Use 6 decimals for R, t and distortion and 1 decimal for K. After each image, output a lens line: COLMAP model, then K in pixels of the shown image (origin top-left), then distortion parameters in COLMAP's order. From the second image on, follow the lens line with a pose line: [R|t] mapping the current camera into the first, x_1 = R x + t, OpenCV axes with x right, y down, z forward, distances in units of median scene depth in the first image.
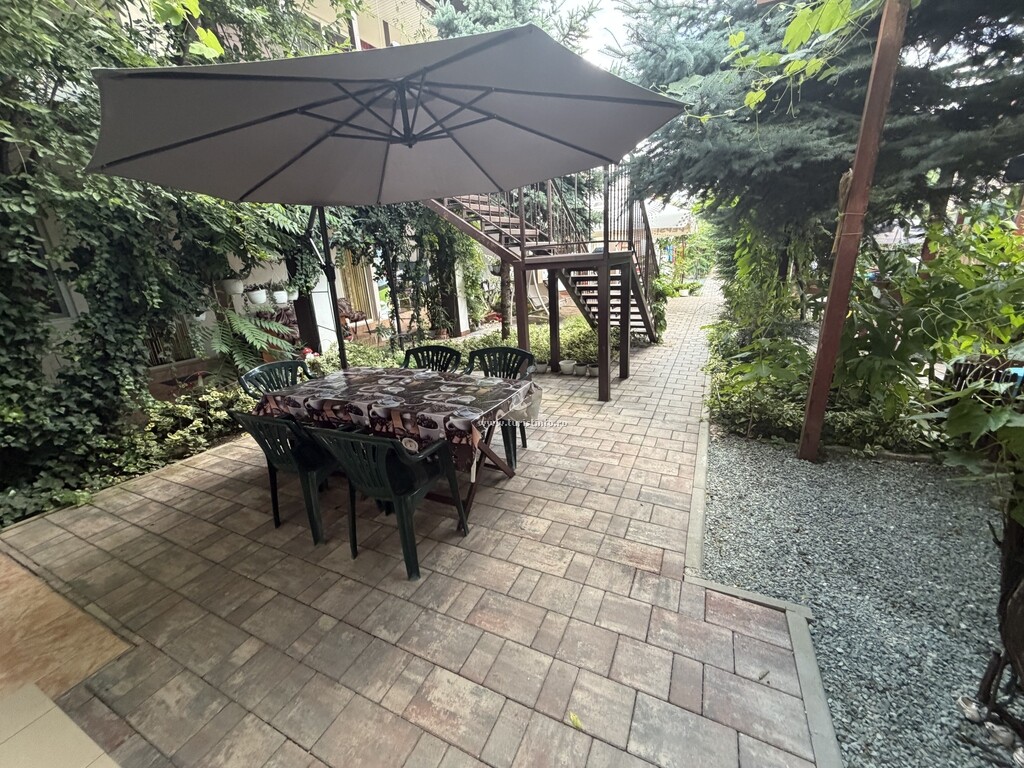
lens RADIAL K [[408.3, 0, 509.9], [0, 408.3, 381.5], [0, 0, 1]] dist [-0.000339, 0.000495]
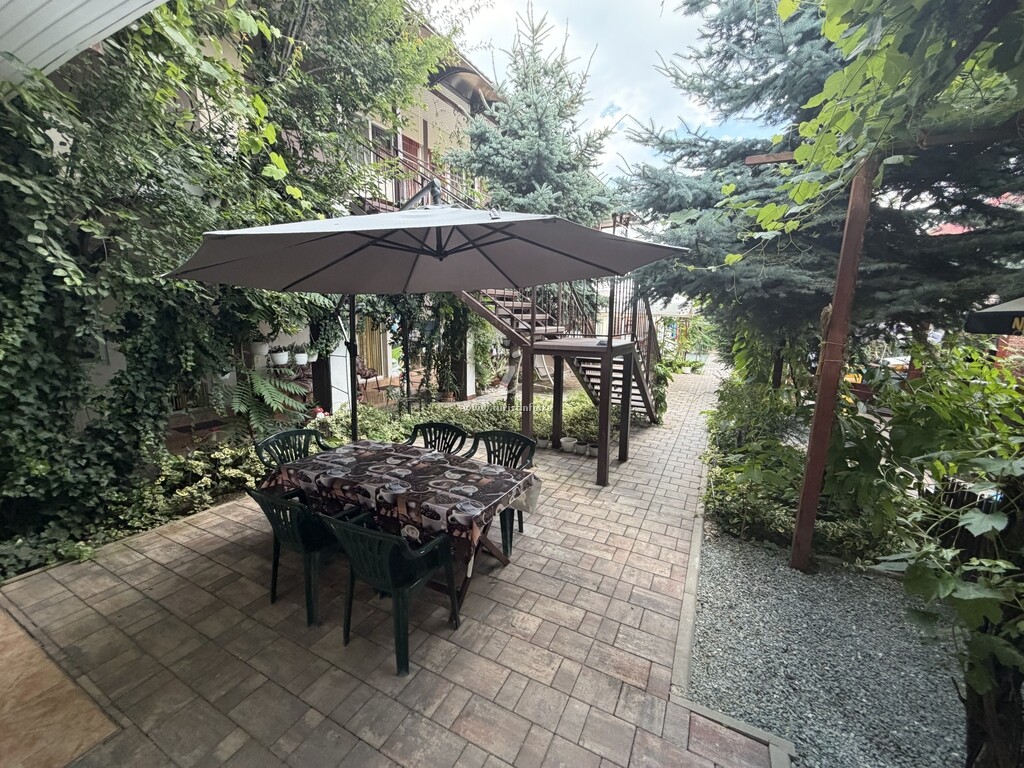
lens RADIAL K [[408.3, 0, 509.9], [0, 408.3, 381.5], [0, 0, 1]] dist [-0.000339, 0.000495]
pose [[0.997166, 0.074325, -0.011662, -0.008746], [-0.075216, 0.988276, -0.132868, -0.084684], [0.001650, 0.133369, 0.991065, -0.070069]]
